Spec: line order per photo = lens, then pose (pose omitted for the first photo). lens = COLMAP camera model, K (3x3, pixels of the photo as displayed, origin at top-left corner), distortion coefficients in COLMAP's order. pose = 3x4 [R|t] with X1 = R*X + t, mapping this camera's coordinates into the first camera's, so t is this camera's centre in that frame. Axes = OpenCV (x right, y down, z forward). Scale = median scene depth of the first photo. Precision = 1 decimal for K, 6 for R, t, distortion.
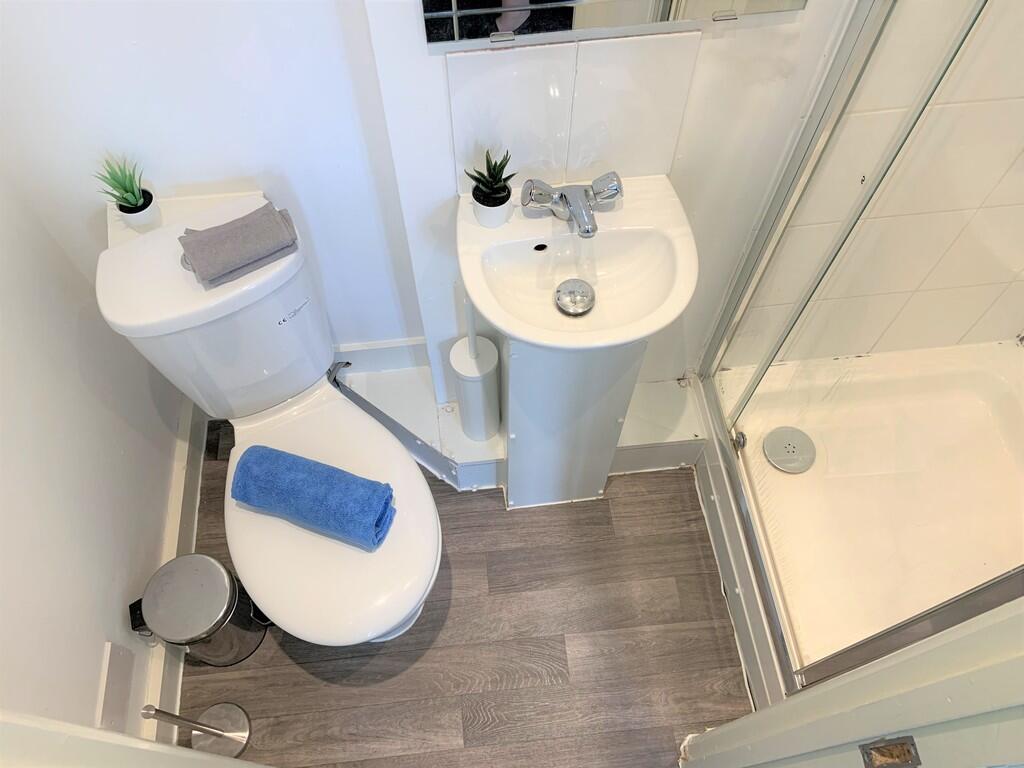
lens RADIAL K [[767.2, 0, 504.5], [0, 767.2, 381.5], [0, 0, 1]] dist [0.091510, -0.103181]
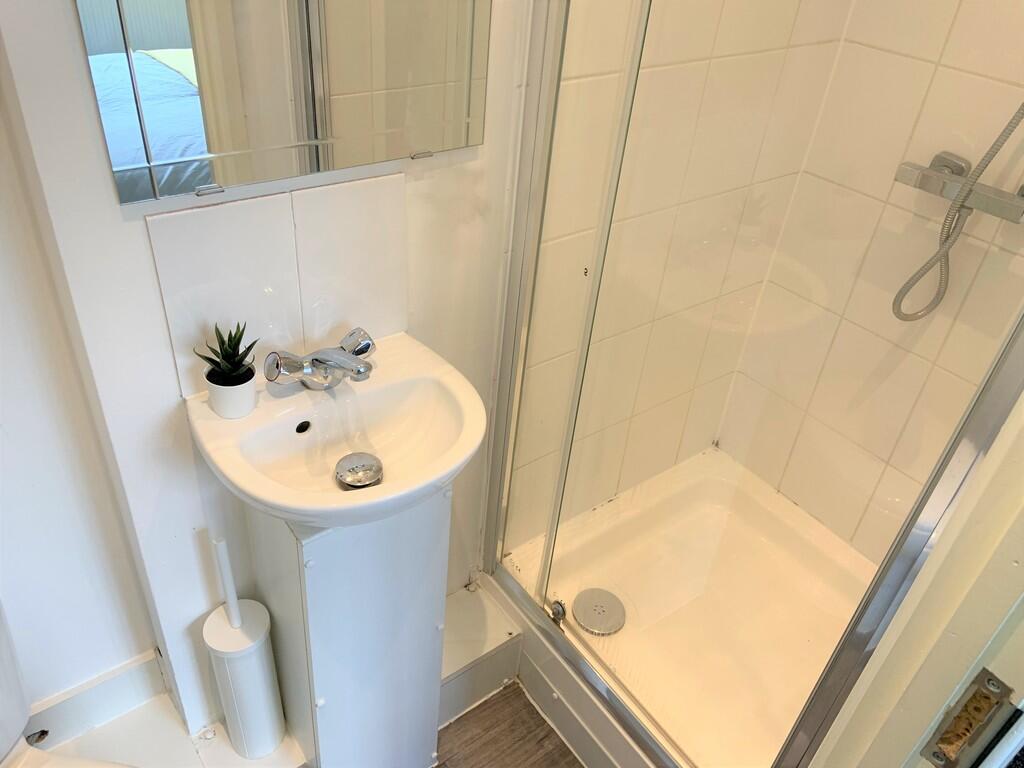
lens RADIAL K [[767.2, 0, 504.5], [0, 767.2, 381.5], [0, 0, 1]] dist [0.091510, -0.103181]
pose [[0.856767, -0.231739, 0.460704, -0.140507], [0.402704, 0.858696, -0.316972, 0.140635], [-0.322150, 0.457098, 0.829024, 0.183434]]
